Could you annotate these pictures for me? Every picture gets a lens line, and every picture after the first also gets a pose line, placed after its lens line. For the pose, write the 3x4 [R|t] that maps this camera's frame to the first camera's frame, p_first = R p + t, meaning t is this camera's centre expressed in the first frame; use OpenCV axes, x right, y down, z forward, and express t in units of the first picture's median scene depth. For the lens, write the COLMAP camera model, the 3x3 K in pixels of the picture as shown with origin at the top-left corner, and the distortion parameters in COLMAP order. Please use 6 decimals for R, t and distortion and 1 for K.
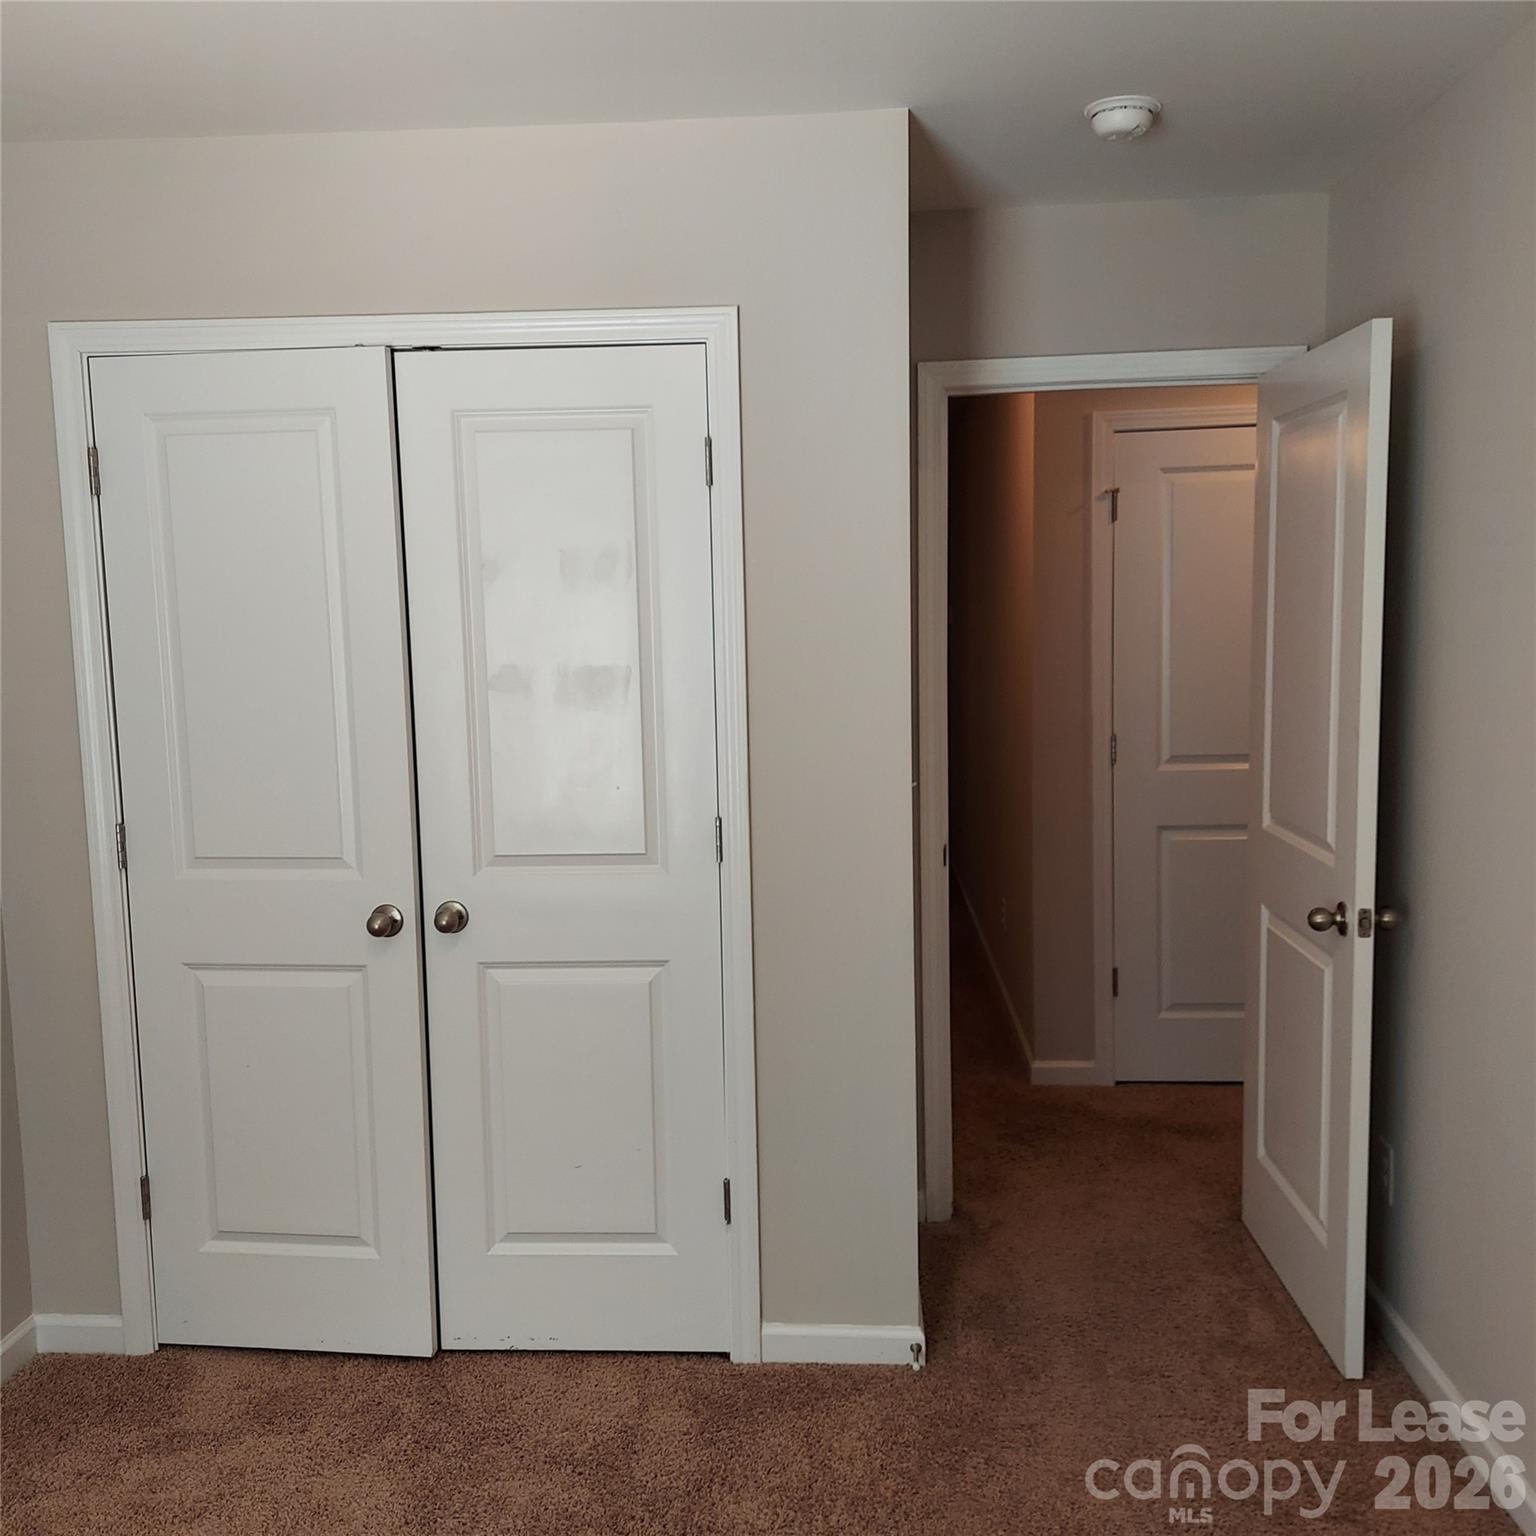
lens RADIAL K [[1461.1, 0, 768.0], [0, 1461.1, 768.0], [0, 0, 1]] dist [0.138746, -0.159154]
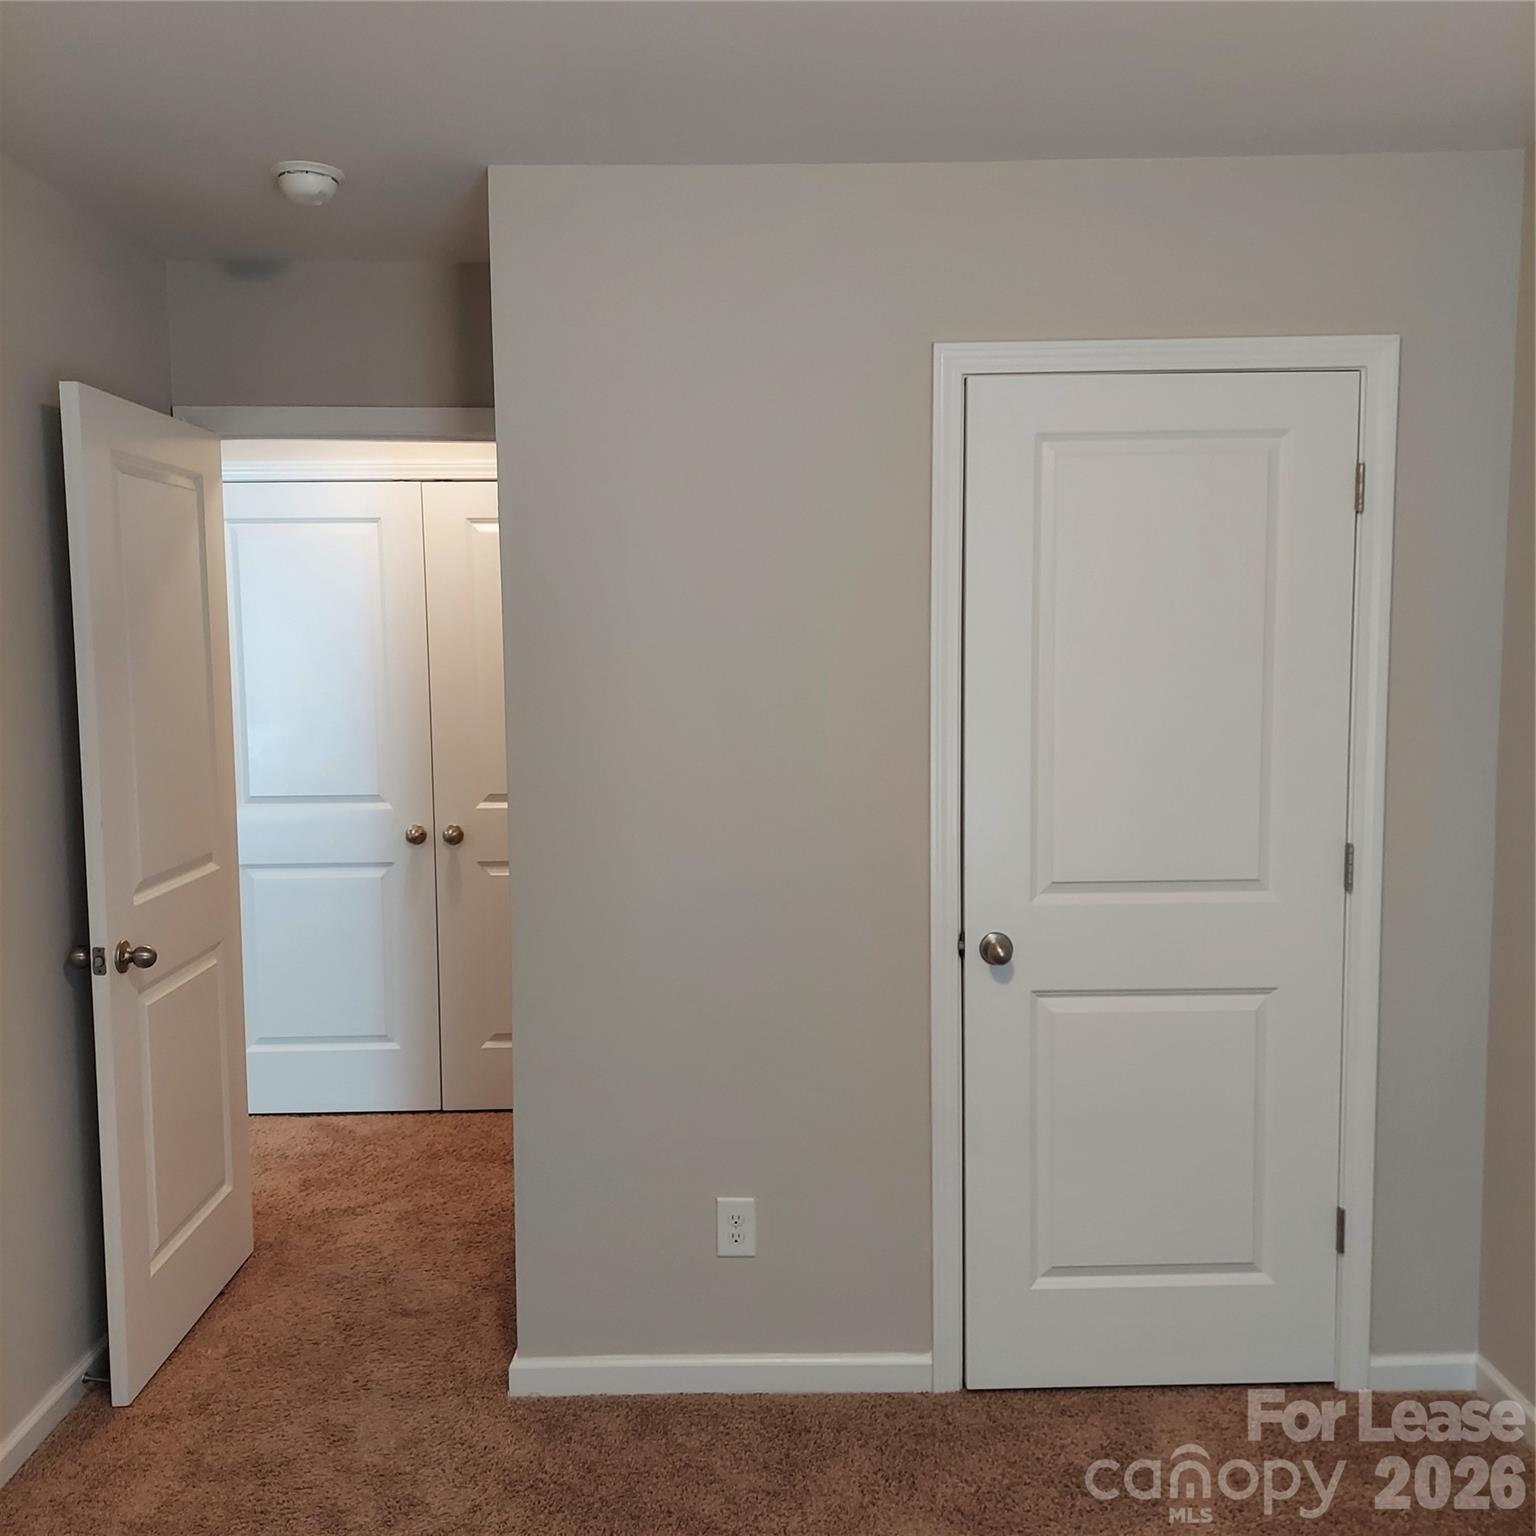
lens RADIAL K [[1460.2, 0, 766.6], [0, 1460.2, 746.2], [0, 0, 1]] dist [-0.005906, -0.010166]
pose [[0.997795, 0.000998, 0.066370, -0.469362], [0.001505, 0.999290, -0.037642, 0.005136], [-0.066360, 0.037659, 0.997085, 0.038925]]
